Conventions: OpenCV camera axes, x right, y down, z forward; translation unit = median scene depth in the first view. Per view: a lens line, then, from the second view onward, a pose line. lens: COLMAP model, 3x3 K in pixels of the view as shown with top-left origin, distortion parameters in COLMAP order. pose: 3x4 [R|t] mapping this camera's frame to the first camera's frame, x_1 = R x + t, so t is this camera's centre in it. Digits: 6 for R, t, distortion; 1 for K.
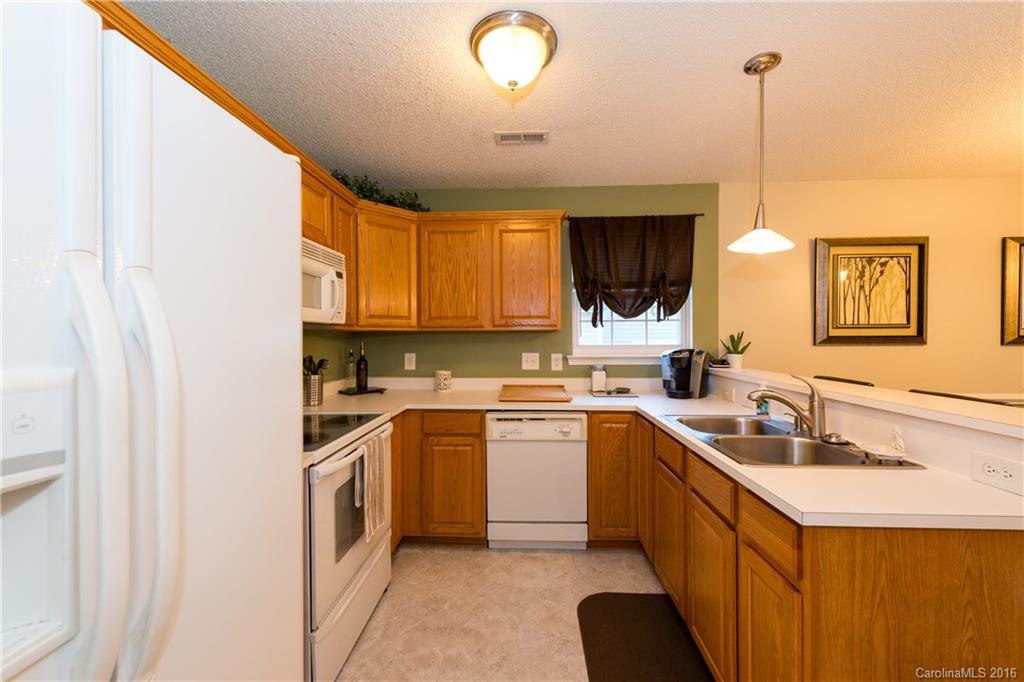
lens RADIAL K [[399.2, 0, 511.0], [0, 399.2, 336.2], [0, 0, 1]] dist [0.009792, -0.003816]
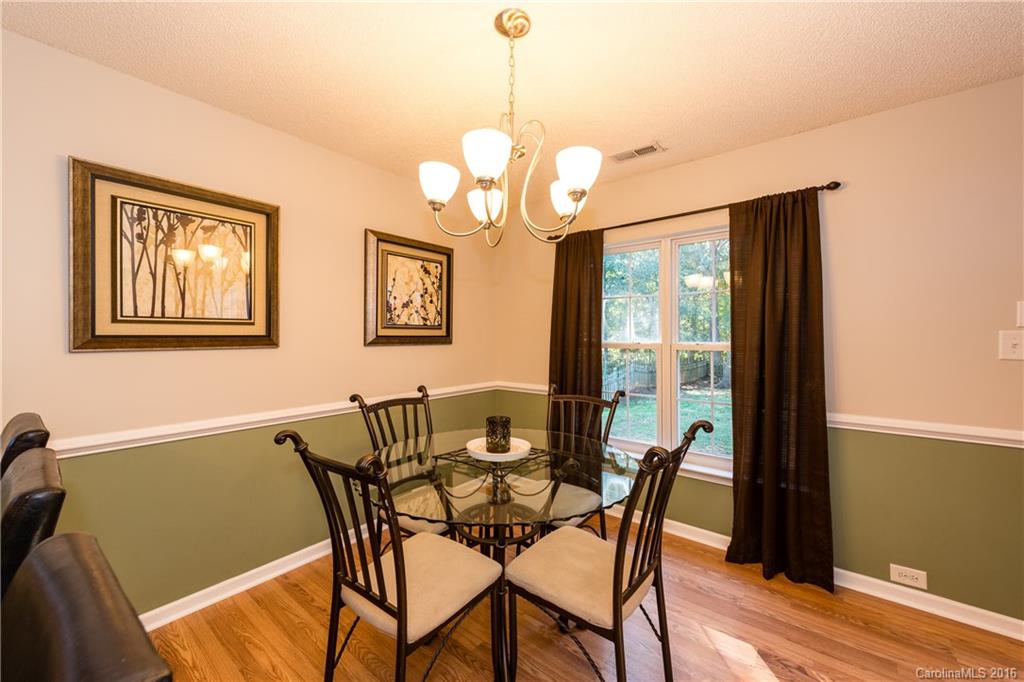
lens RADIAL K [[399.2, 0, 509.7], [0, 399.2, 336.2], [0, 0, 1]] dist [0.009792, -0.003816]
pose [[0.586944, 0.001506, 0.809626, 0.679758], [-0.002082, 0.999998, -0.000351, -0.000308], [-0.809625, -0.001480, 0.586946, 0.193809]]
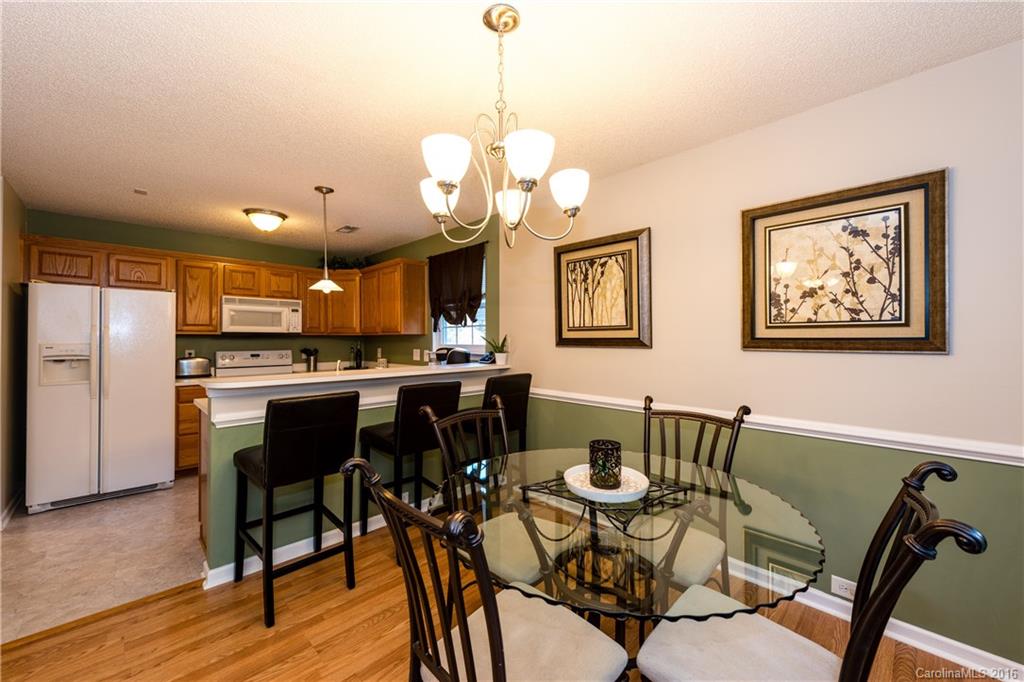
lens RADIAL K [[399.2, 0, 514.4], [0, 399.2, 336.9], [0, 0, 1]] dist [0.009792, -0.003816]
pose [[0.737580, -0.001786, -0.675258, 1.425548], [0.000778, 0.999998, -0.001795, -0.002143], [0.675260, 0.000799, 0.737580, 0.137611]]
